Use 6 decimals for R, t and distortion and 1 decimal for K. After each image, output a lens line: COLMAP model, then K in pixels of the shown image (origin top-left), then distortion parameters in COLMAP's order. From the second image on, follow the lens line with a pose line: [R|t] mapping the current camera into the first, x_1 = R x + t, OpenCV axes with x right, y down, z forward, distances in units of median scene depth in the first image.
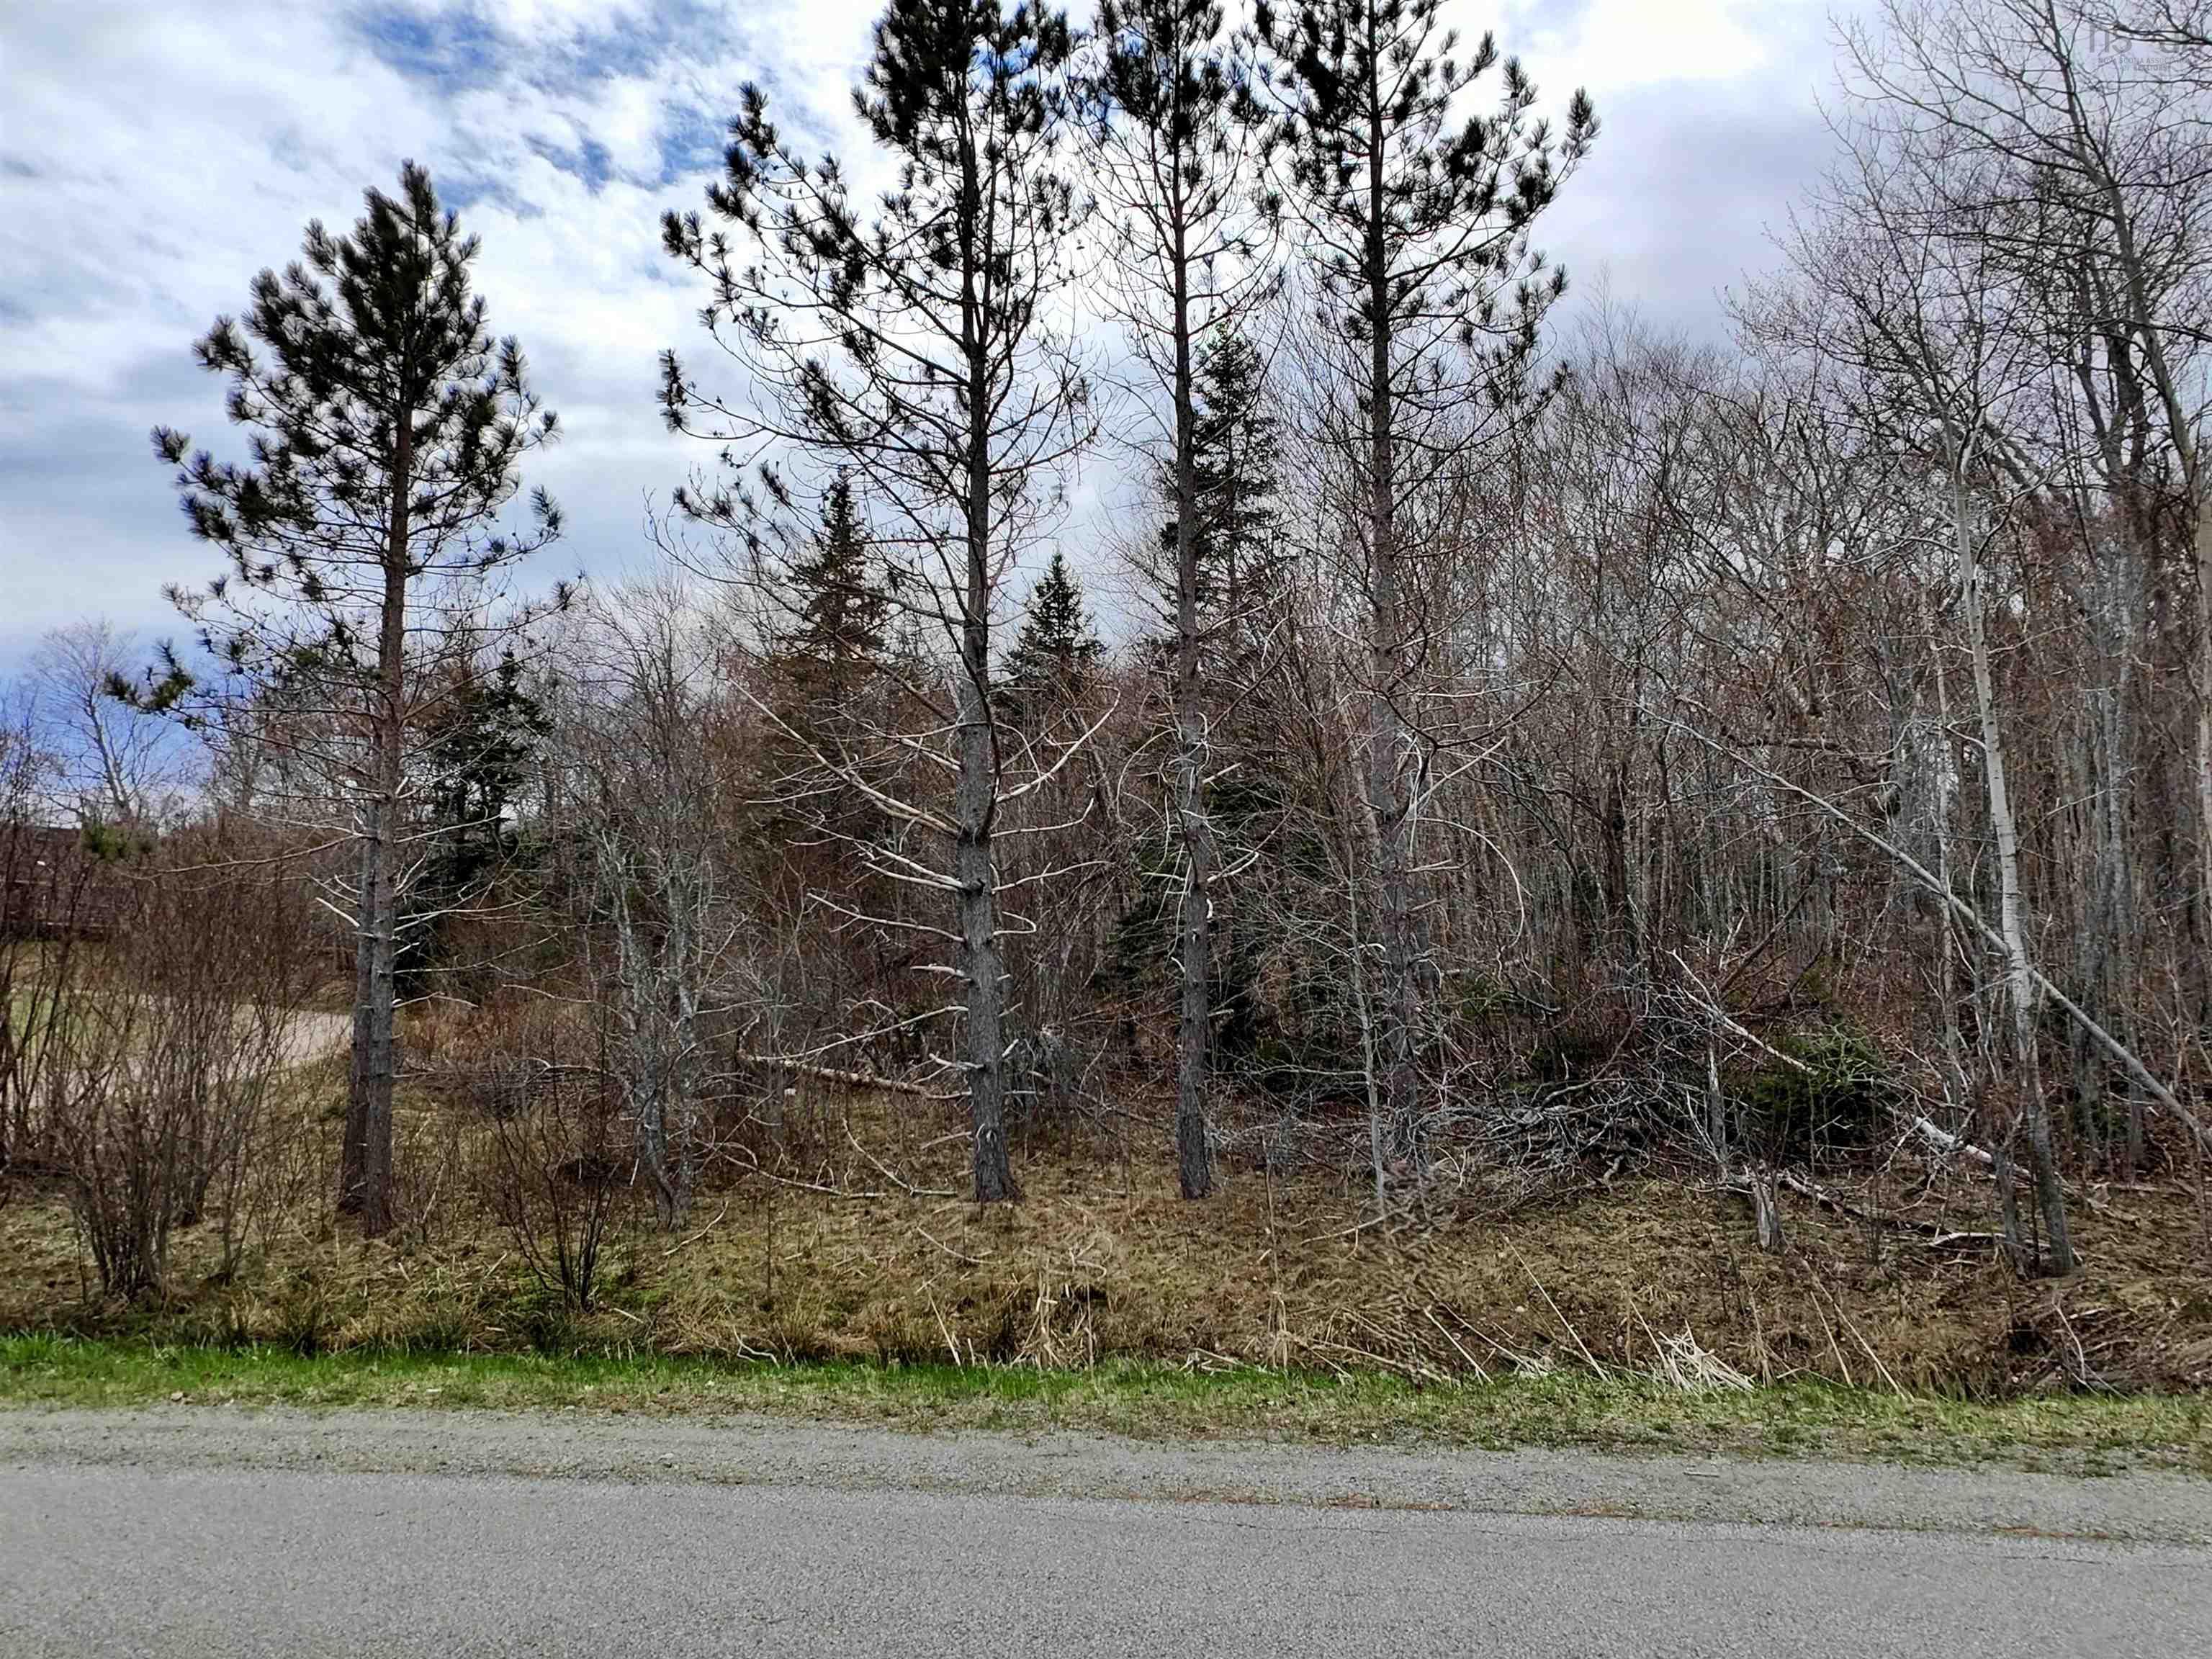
lens RADIAL K [[1441.9, 0, 1122.9], [0, 1441.9, 825.0], [0, 0, 1]] dist [0.005315, 0.003865]
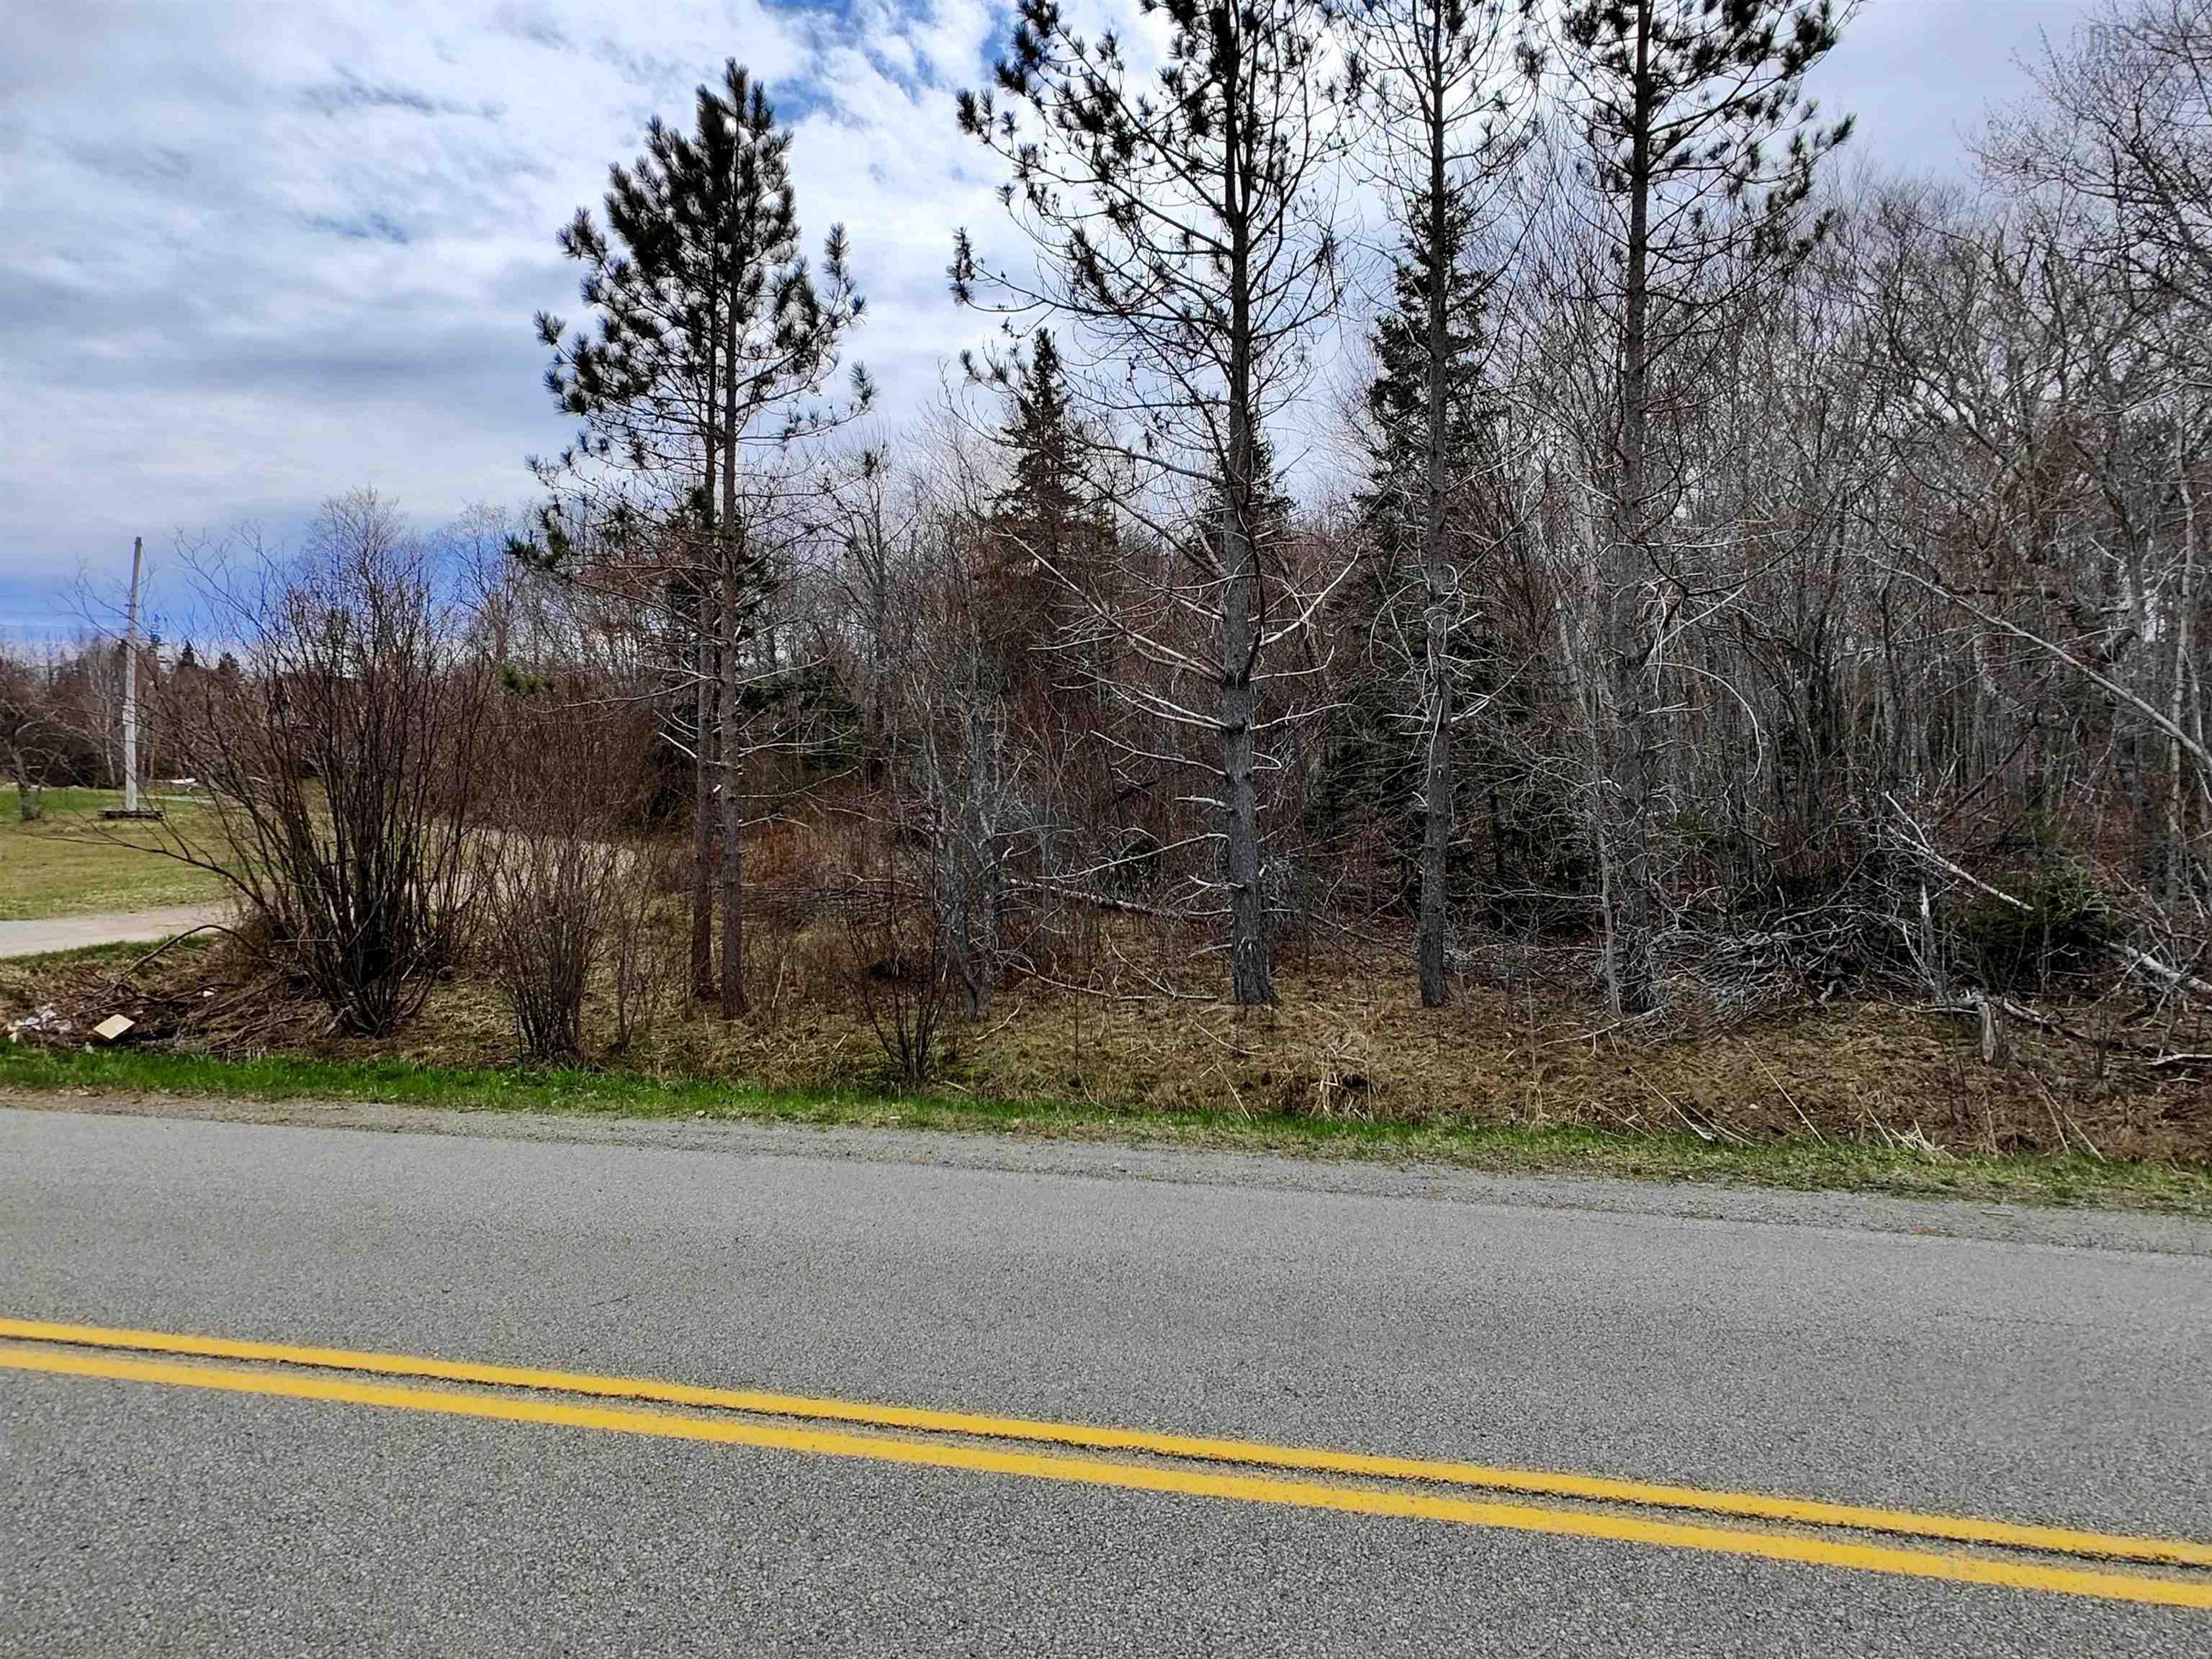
lens RADIAL K [[1387.7, 0, 1119.1], [0, 1387.7, 824.6], [0, 0, 1]] dist [0.016758, 0.001411]
pose [[0.994863, 0.012798, -0.100419, -0.089319], [-0.002310, 0.994588, 0.103869, 0.008447], [0.101205, -0.103104, 0.989509, -0.073364]]
